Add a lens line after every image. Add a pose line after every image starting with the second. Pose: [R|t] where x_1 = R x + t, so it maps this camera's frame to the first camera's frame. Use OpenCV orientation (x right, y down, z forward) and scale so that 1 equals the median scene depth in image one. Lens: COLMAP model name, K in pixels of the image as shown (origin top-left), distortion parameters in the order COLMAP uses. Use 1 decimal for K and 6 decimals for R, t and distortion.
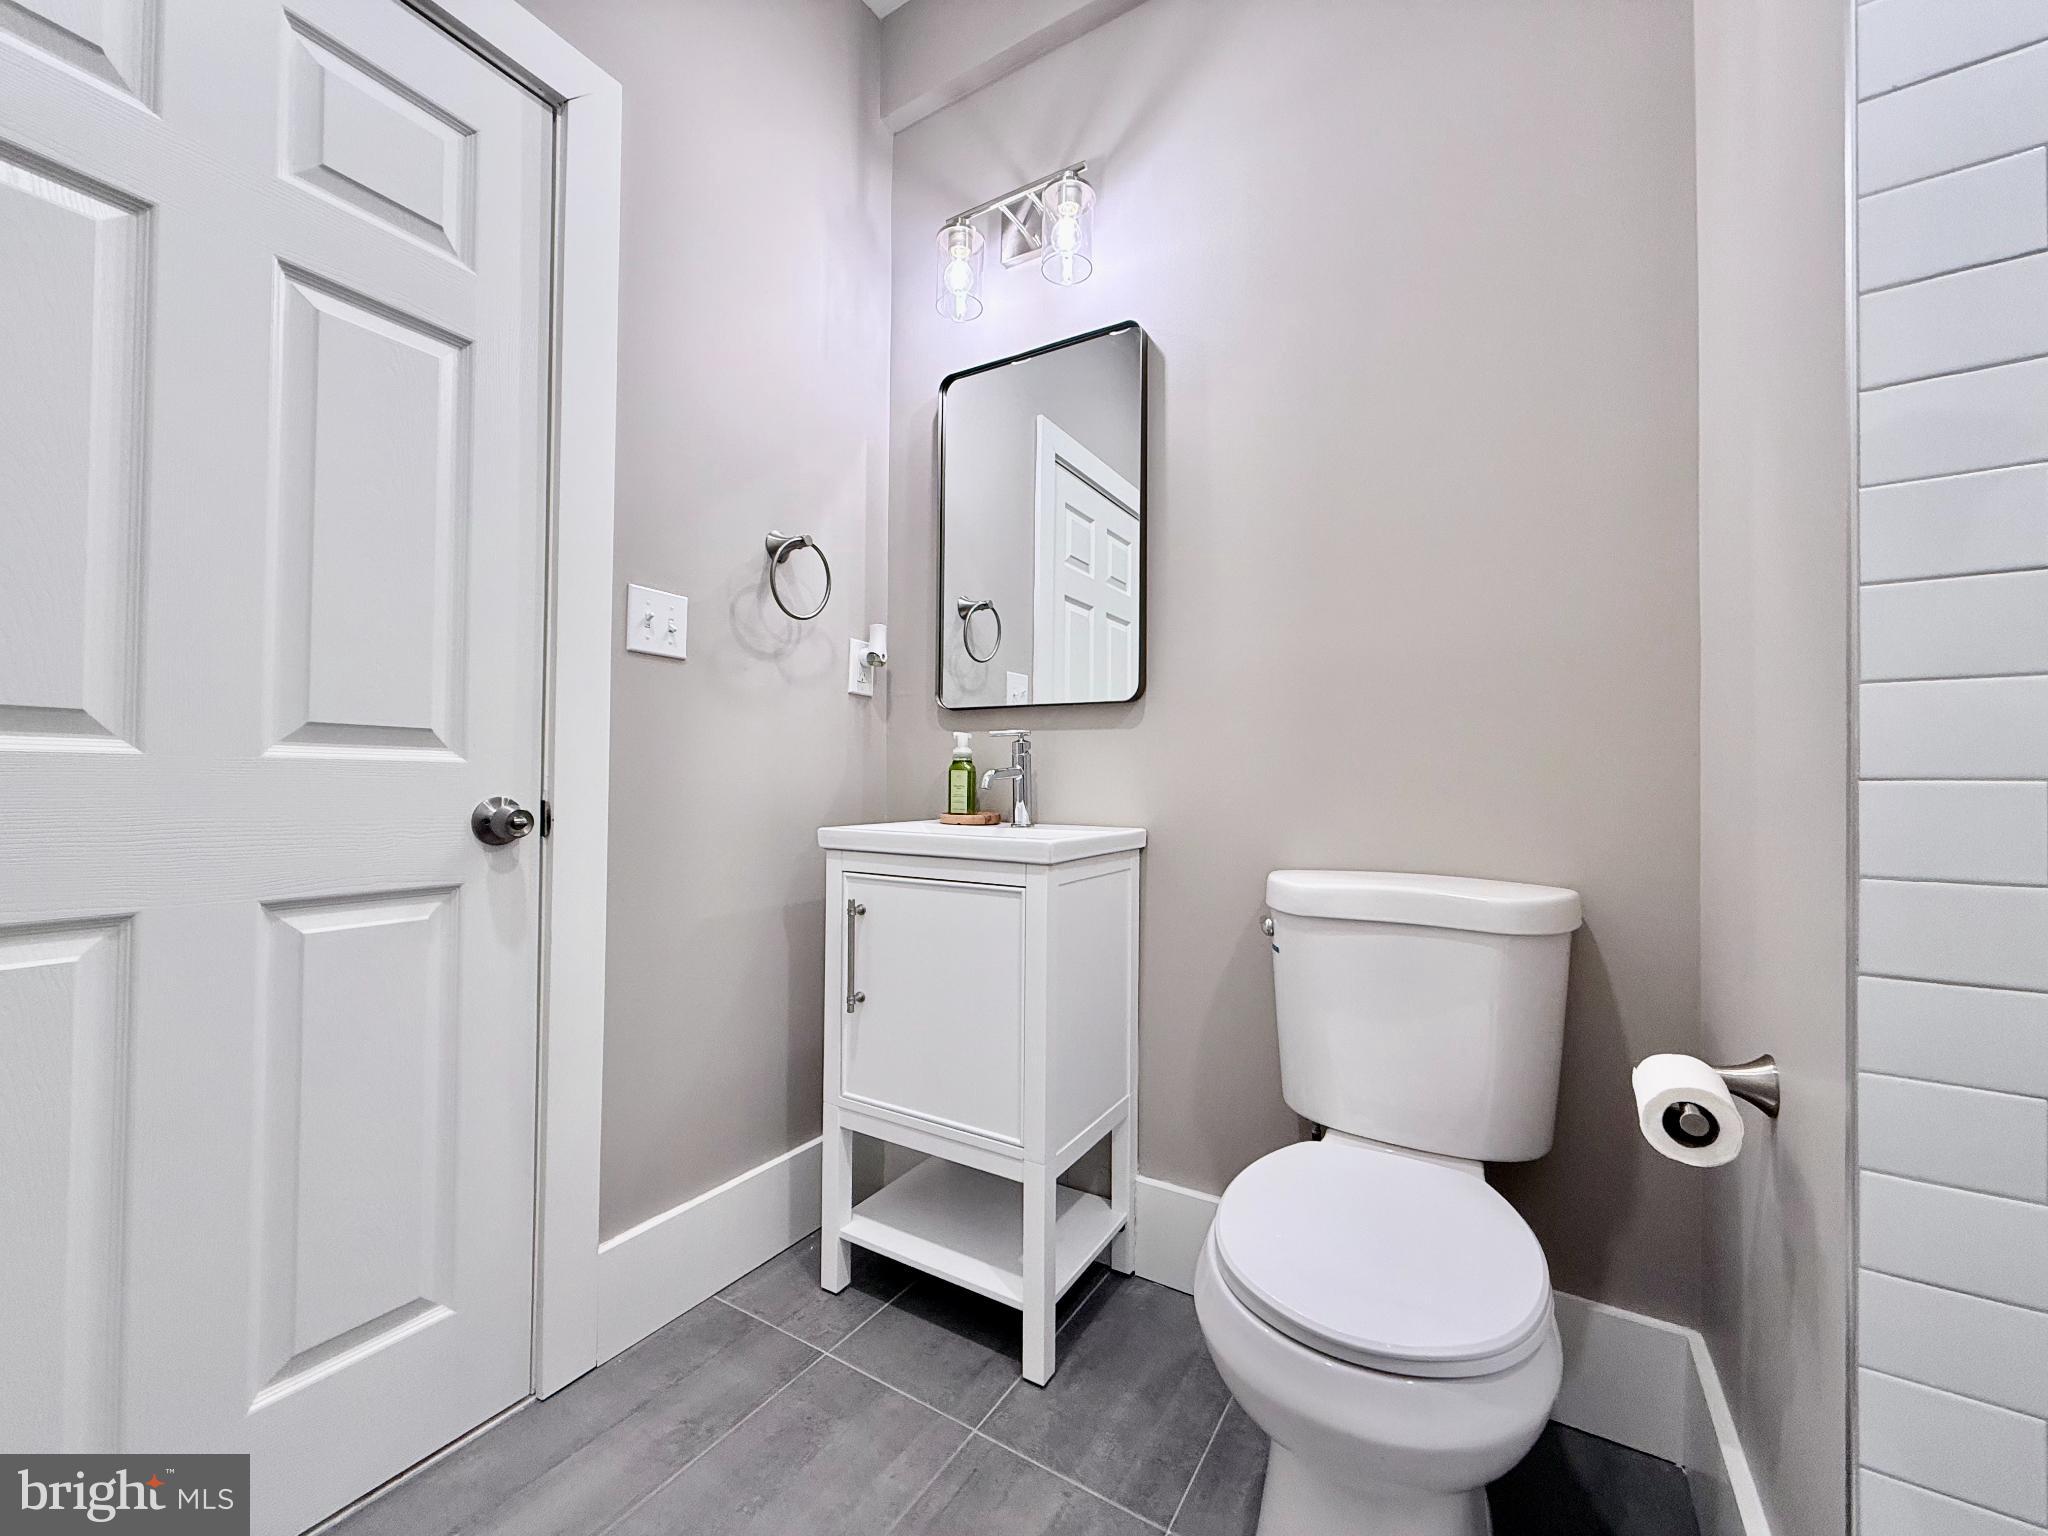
lens RADIAL K [[808.8, 0, 1025.4], [0, 808.8, 772.6], [0, 0, 1]] dist [0.000682, -0.000172]
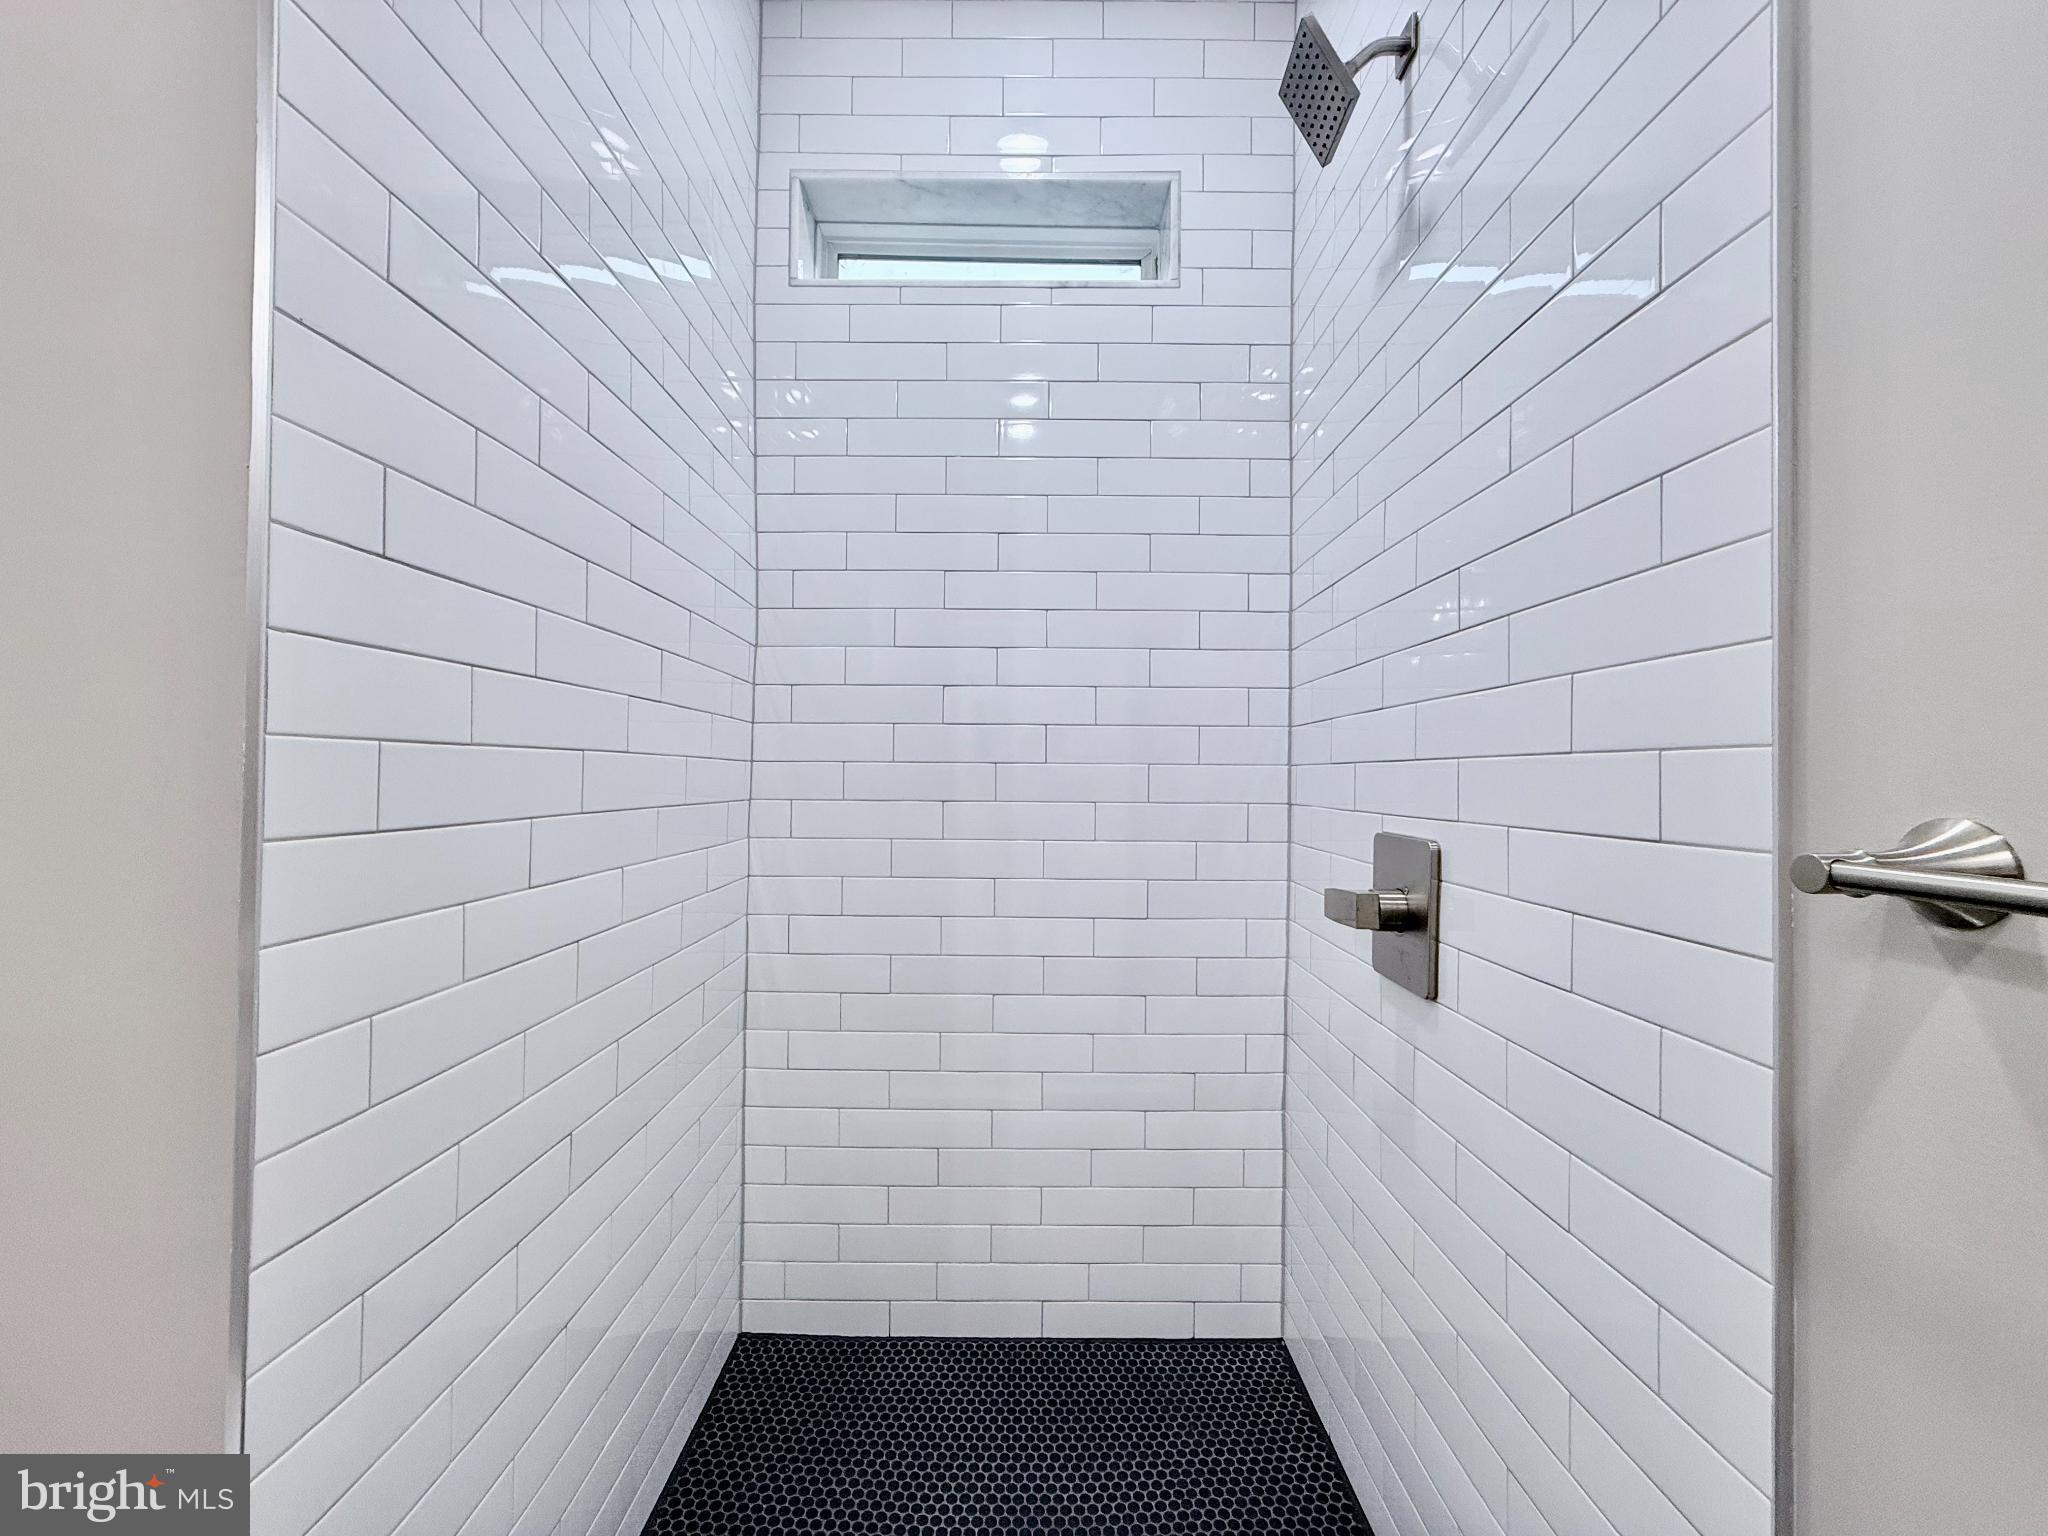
lens RADIAL K [[808.8, 0, 1018.7], [0, 808.8, 775.8], [0, 0, 1]] dist [0.000682, -0.000172]
pose [[-0.523295, -0.008173, 0.852113, -0.072219], [-0.024275, 0.999691, -0.005318, -0.125128], [-0.851806, -0.023468, -0.523331, 0.294411]]
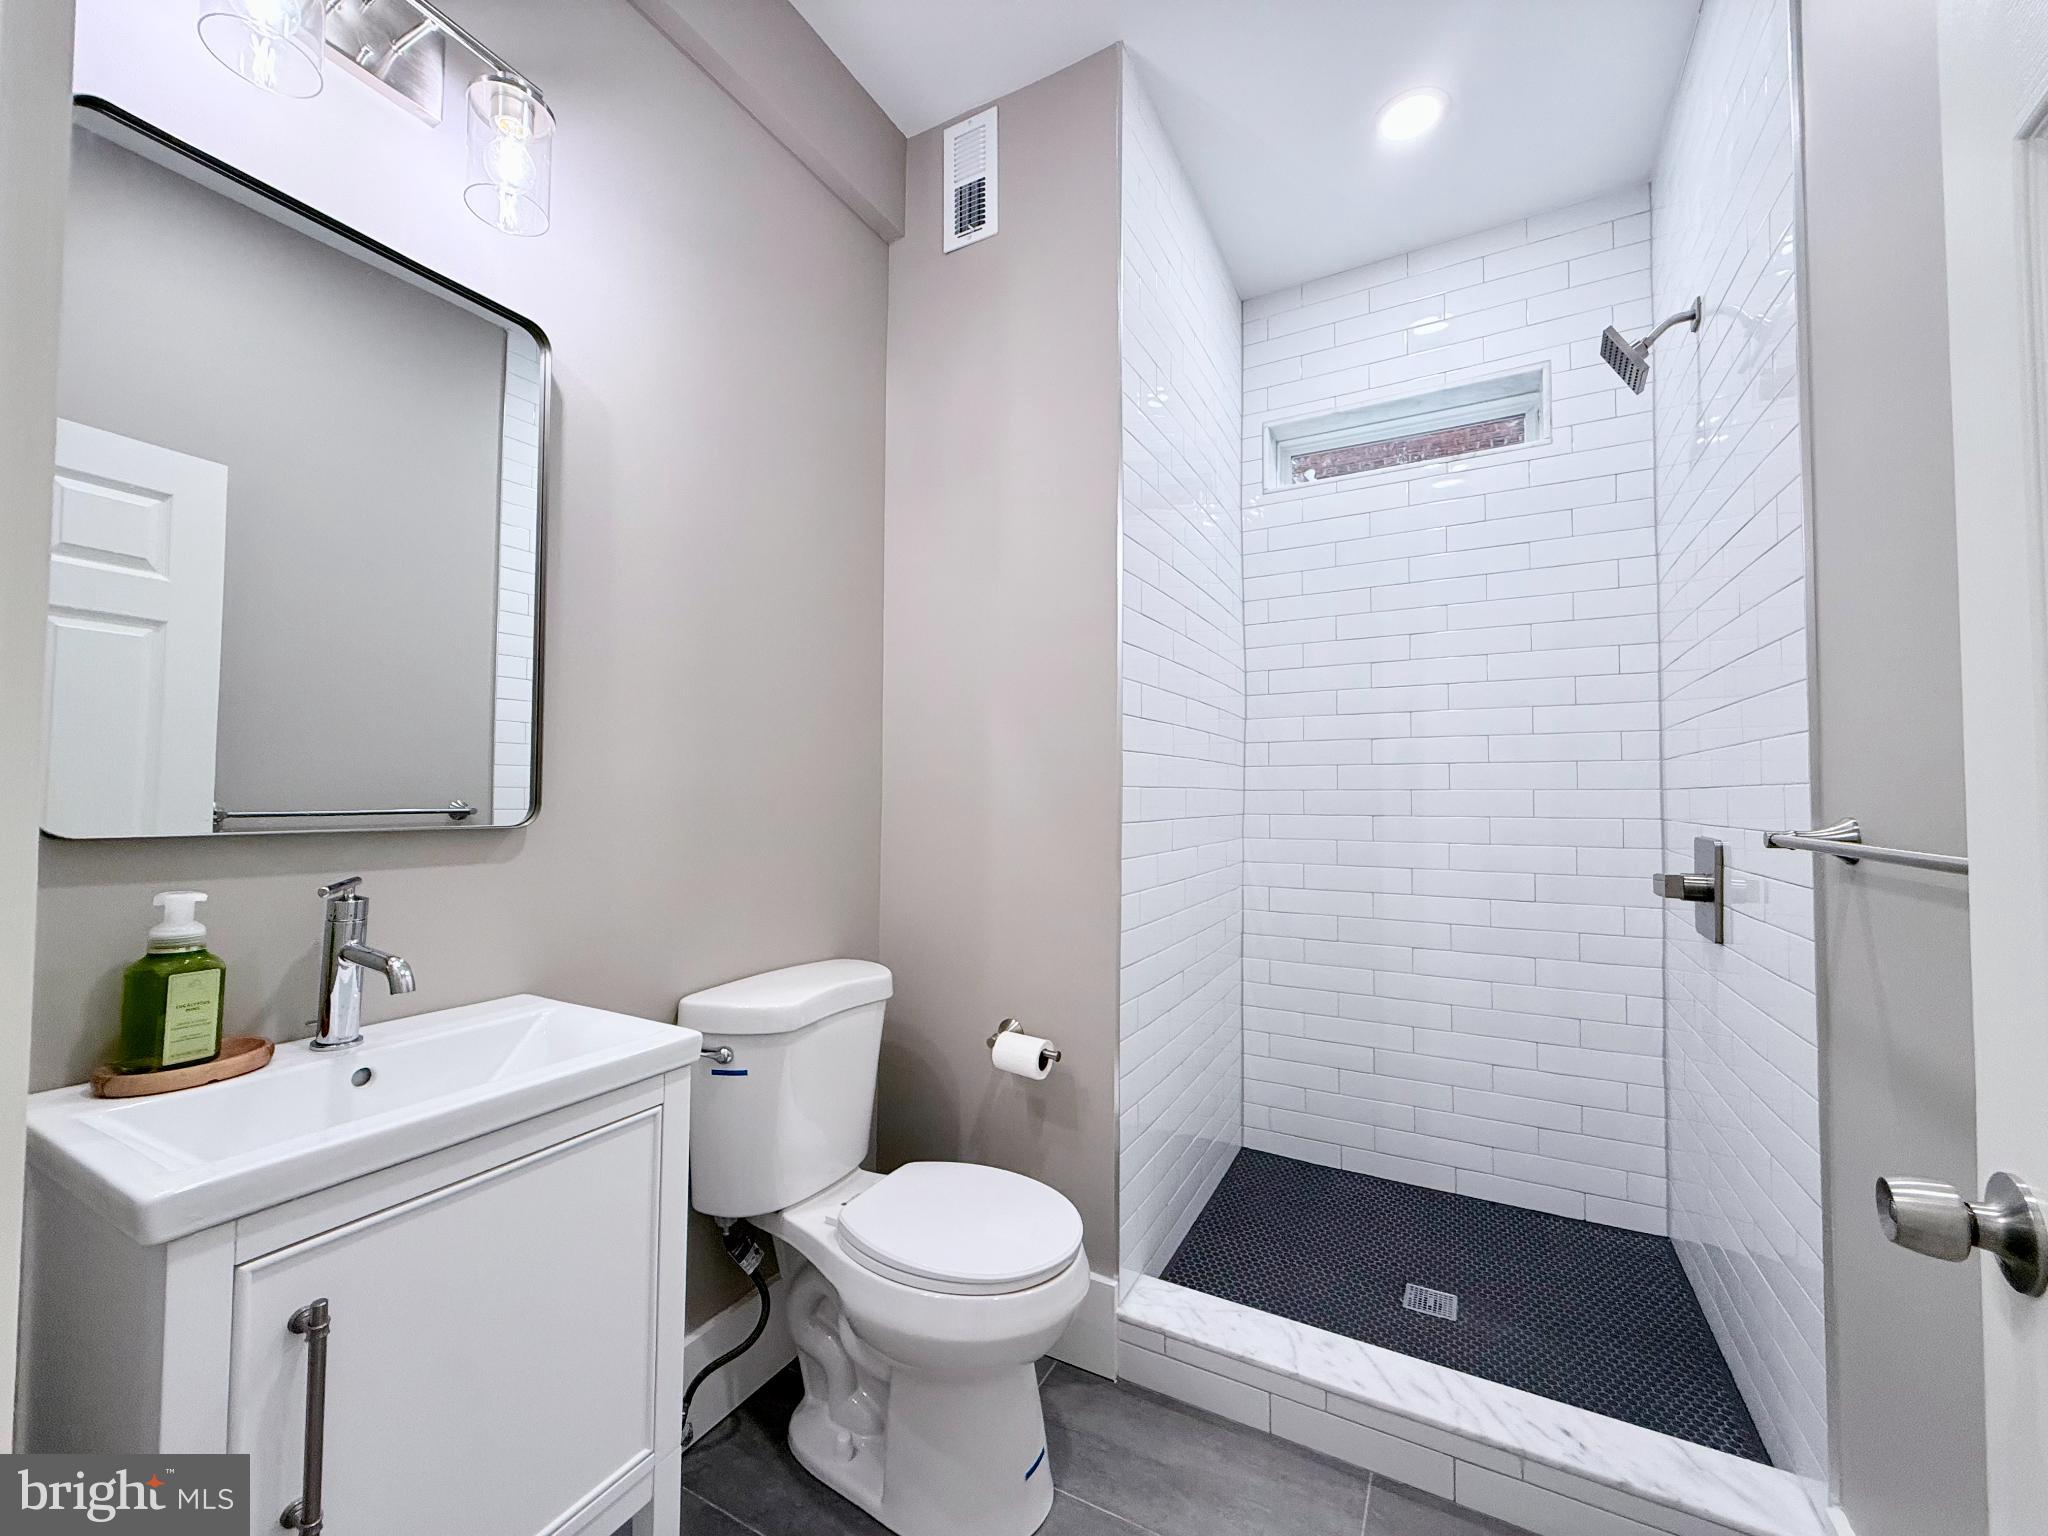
lens RADIAL K [[808.8, 0, 1022.0], [0, 808.8, 773.9], [0, 0, 1]] dist [0.000682, -0.000172]
pose [[-0.047680, 0.021898, 0.998623, -0.641866], [-0.016897, 0.999599, -0.022726, -0.128934], [-0.998720, -0.017958, -0.047291, 0.573217]]
